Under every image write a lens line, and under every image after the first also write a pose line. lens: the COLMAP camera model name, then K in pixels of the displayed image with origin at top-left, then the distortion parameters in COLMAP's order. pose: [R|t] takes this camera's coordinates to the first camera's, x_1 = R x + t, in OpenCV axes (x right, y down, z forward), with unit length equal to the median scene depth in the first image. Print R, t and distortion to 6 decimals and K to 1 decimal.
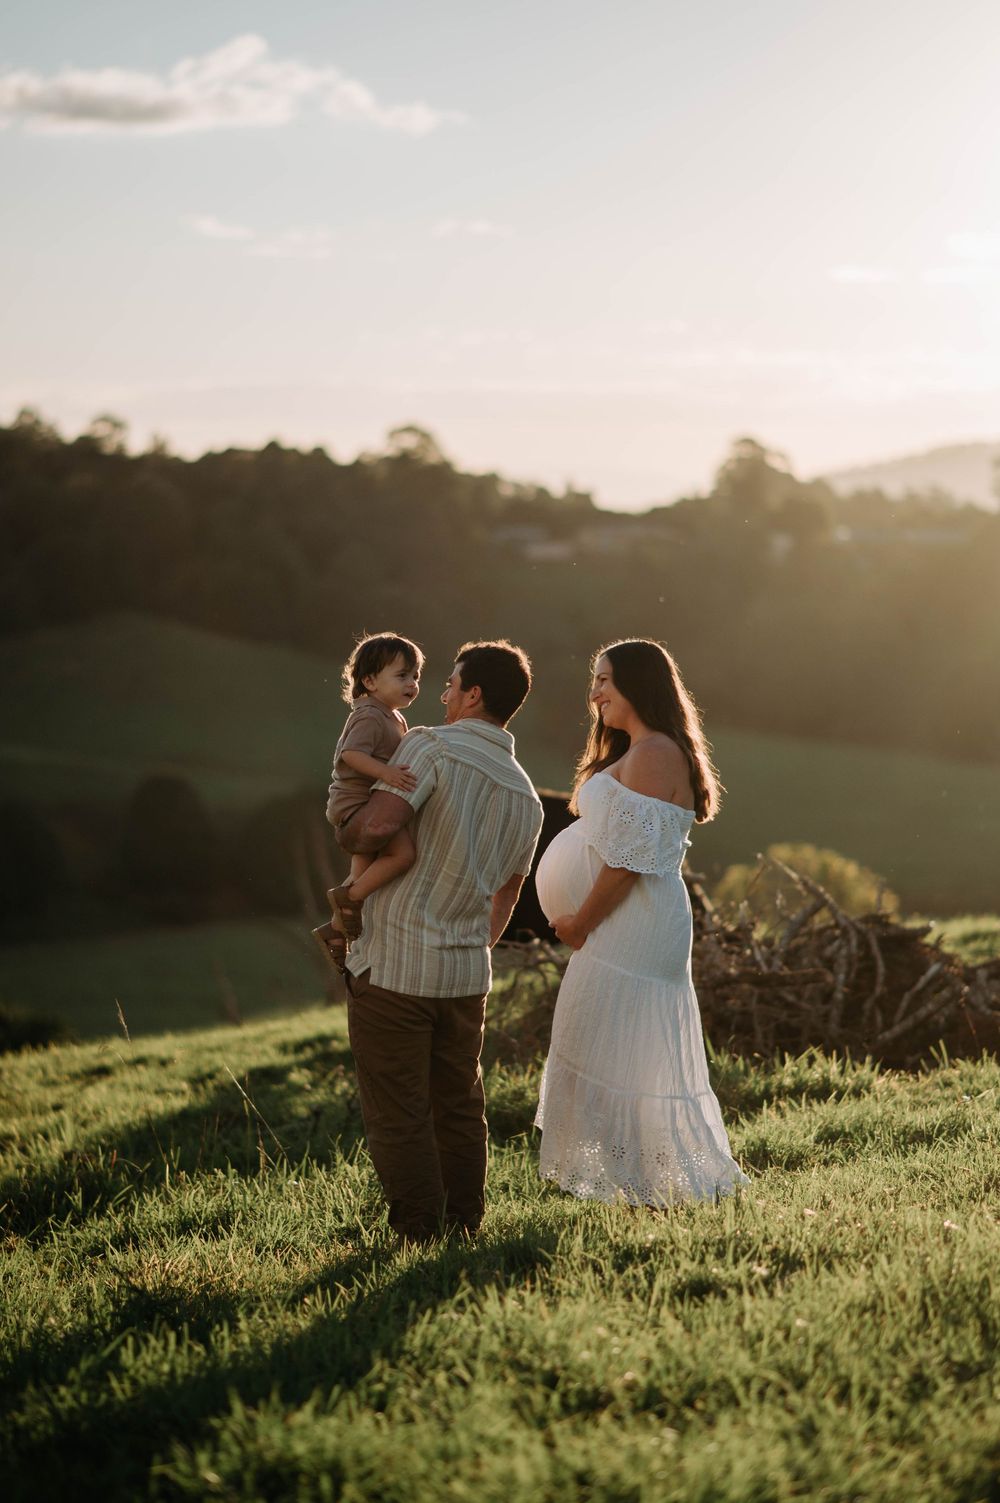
lens RADIAL K [[3831.7, 0, 500.2], [0, 3831.7, 751.8], [0, 0, 1]] dist [0.146542, 0.000000]
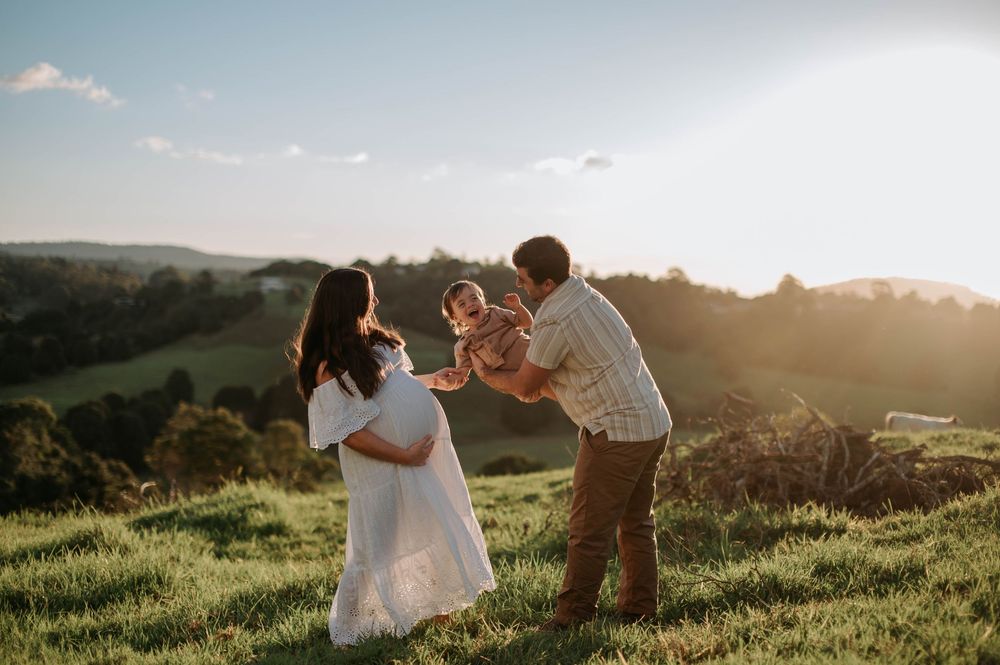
lens RADIAL K [[1427.8, 0, 499.2], [0, 1427.8, 329.5], [0, 0, 1]] dist [-0.031753, 0.000000]
pose [[0.990958, 0.015263, -0.133302, 0.023997], [-0.018626, 0.999538, -0.024013, 0.016671], [0.132874, 0.026278, 0.990785, 0.305765]]
